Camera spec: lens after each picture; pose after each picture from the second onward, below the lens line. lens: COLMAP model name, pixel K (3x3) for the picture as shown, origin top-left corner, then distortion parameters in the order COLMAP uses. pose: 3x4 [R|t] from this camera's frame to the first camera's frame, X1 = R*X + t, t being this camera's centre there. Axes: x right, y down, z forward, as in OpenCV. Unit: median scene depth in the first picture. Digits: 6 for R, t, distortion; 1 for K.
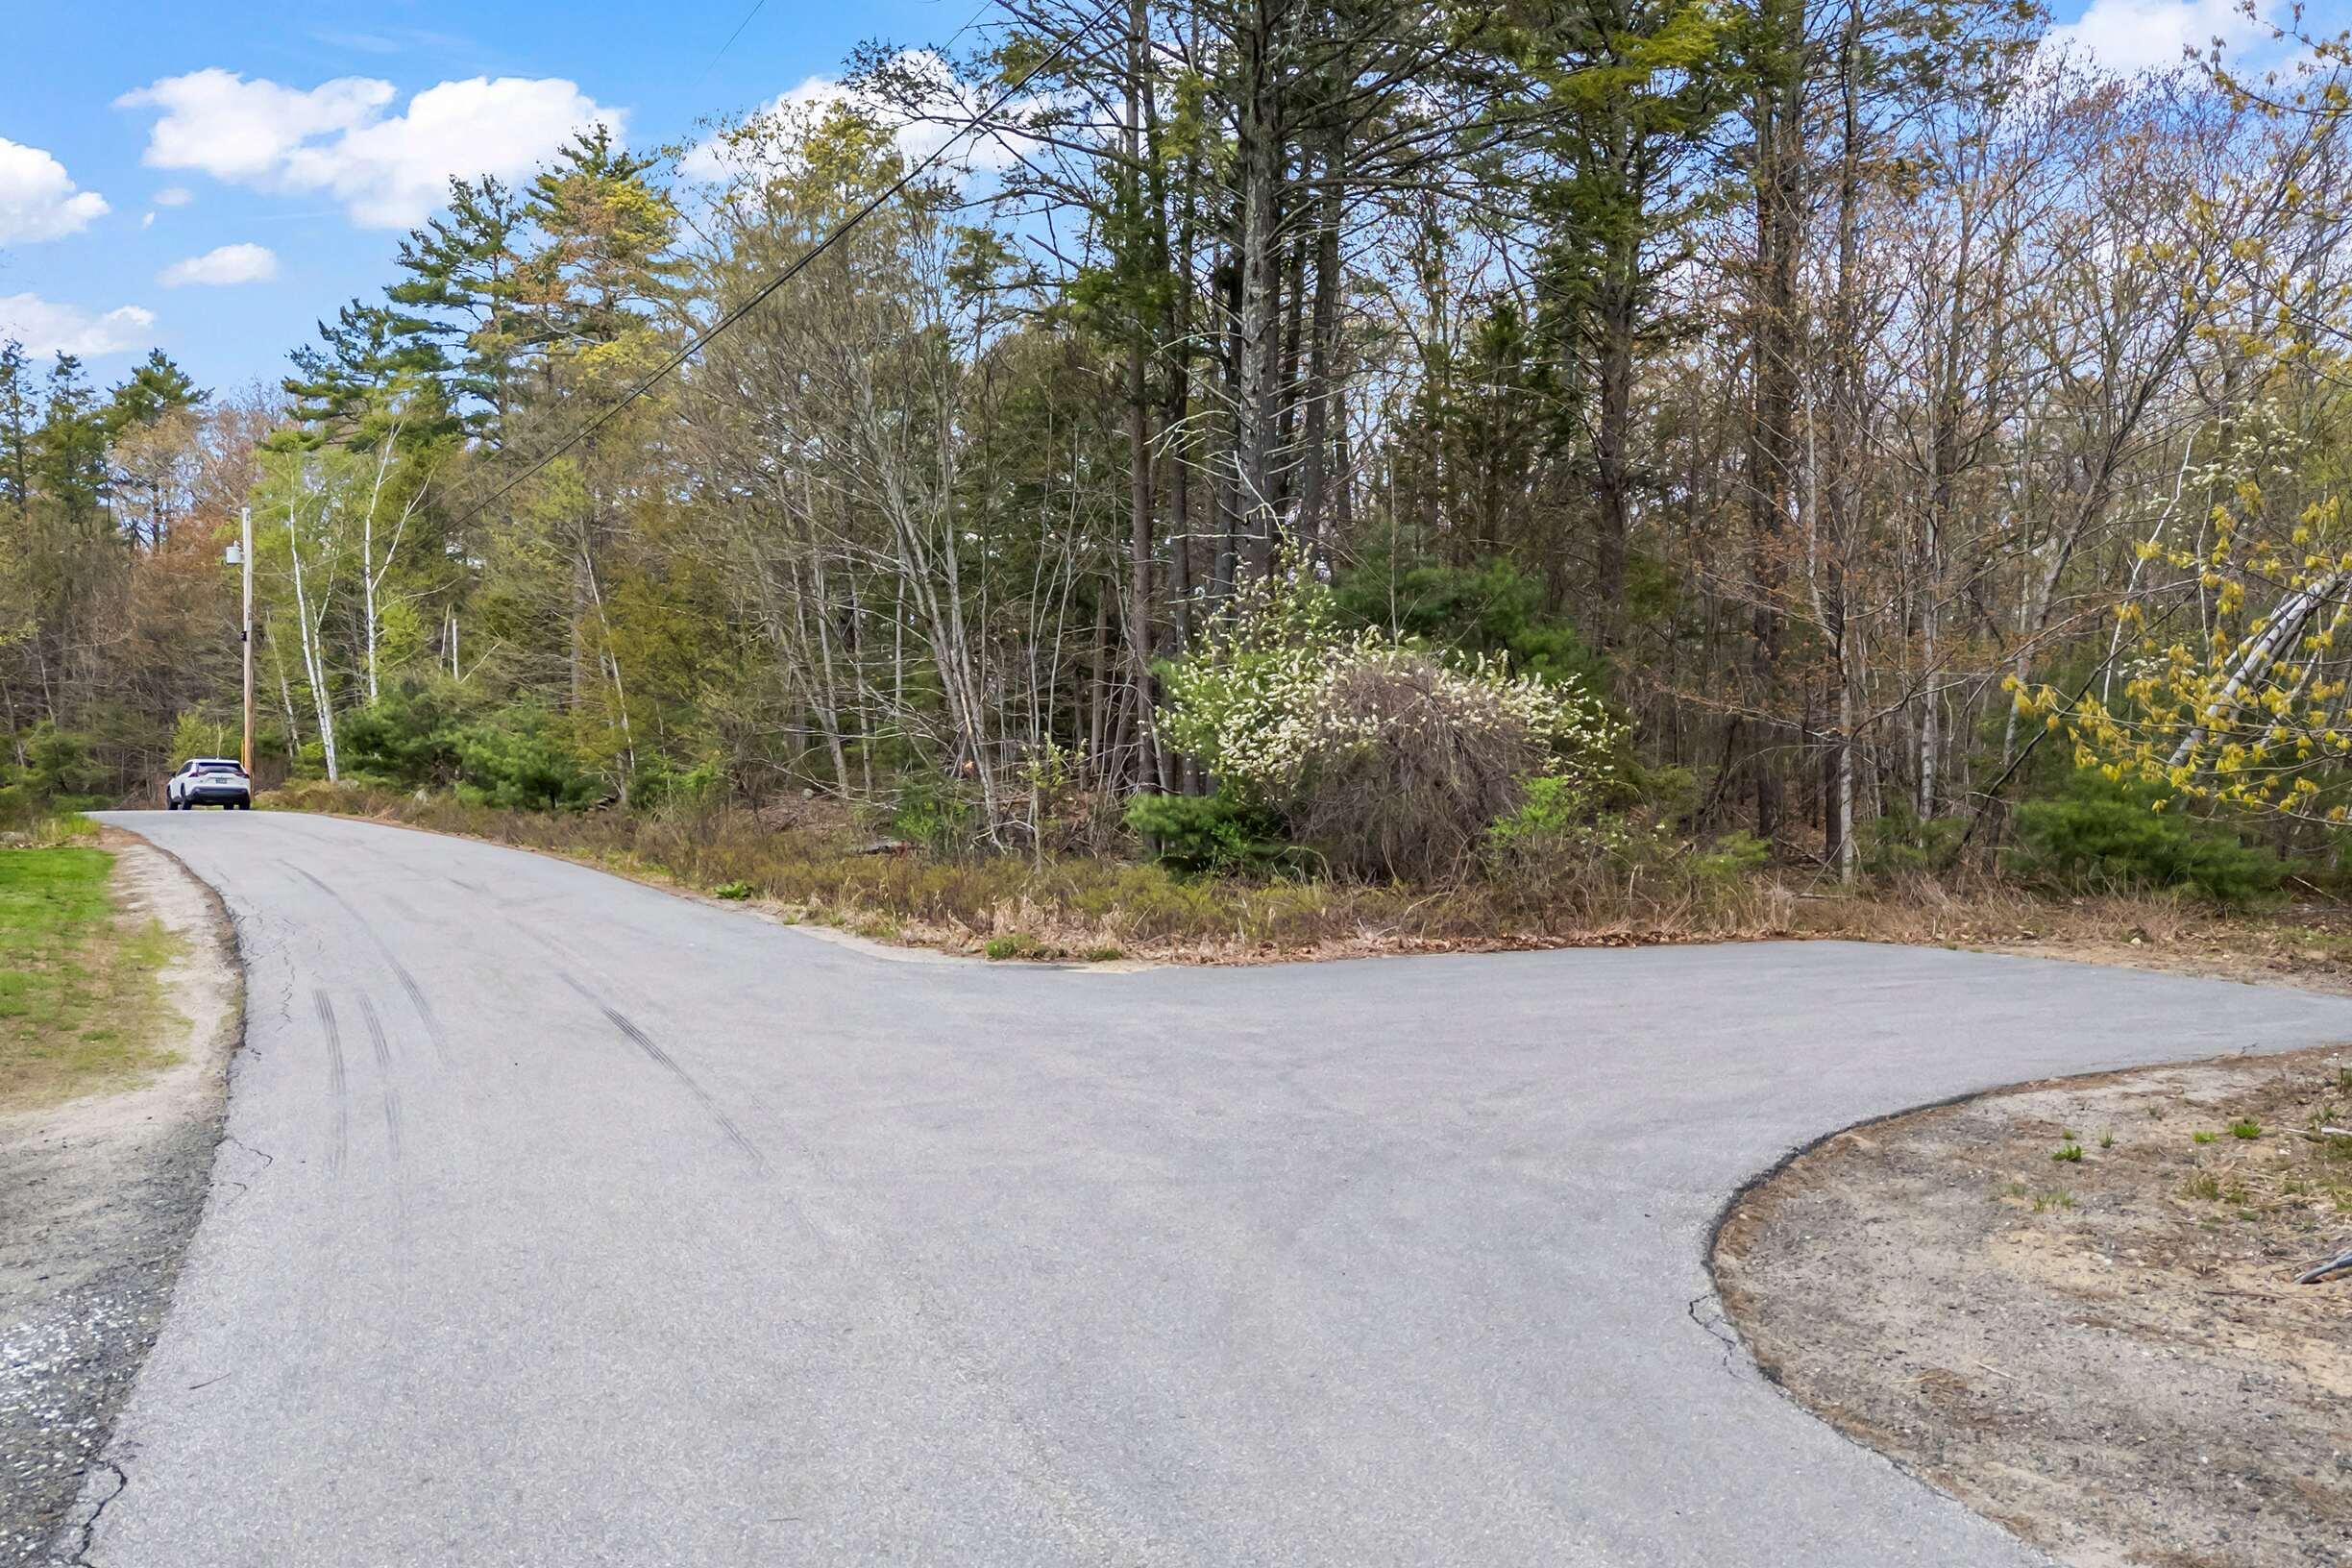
lens RADIAL K [[1668.4, 0, 1181.1], [0, 1668.4, 786.6], [0, 0, 1]] dist [0.010854, 0.003839]
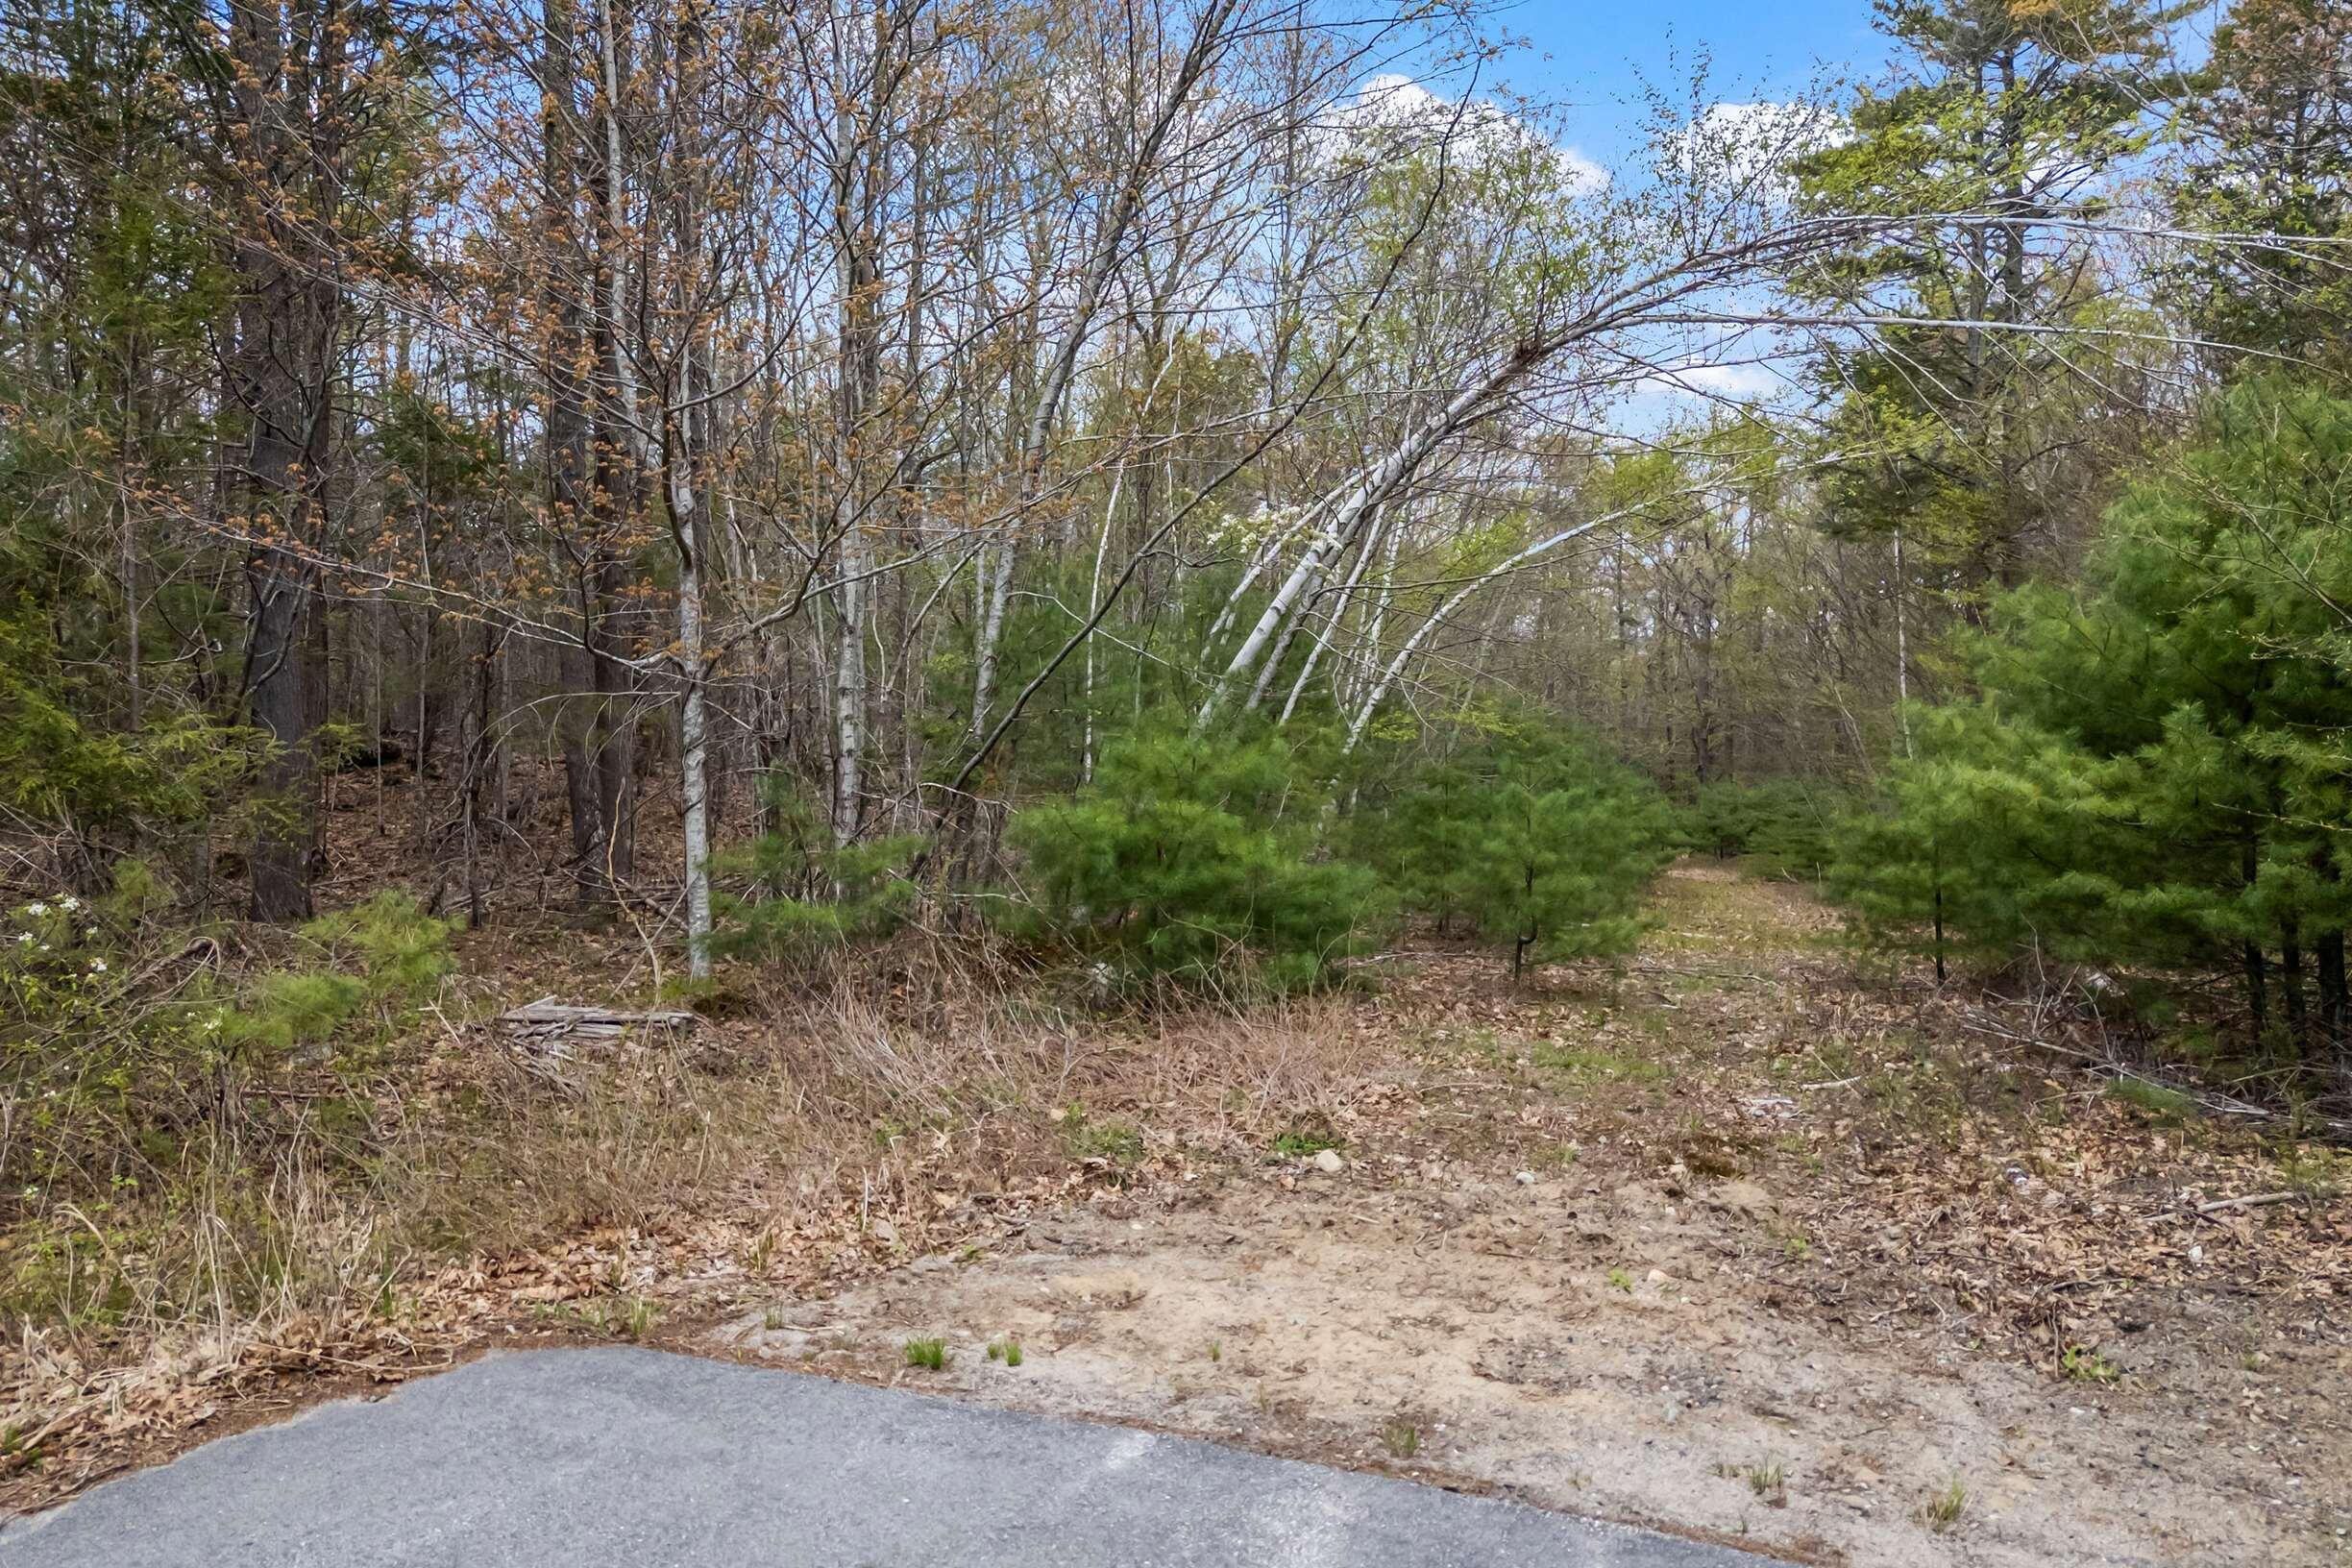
lens RADIAL K [[1668.4, 0, 1179.0], [0, 1668.4, 782.2], [0, 0, 1]] dist [0.010854, 0.003839]
pose [[0.819480, -0.010795, 0.573006, 0.232462], [0.007724, 0.999940, 0.007791, -0.000513], [-0.573055, -0.001958, 0.819514, 0.514455]]
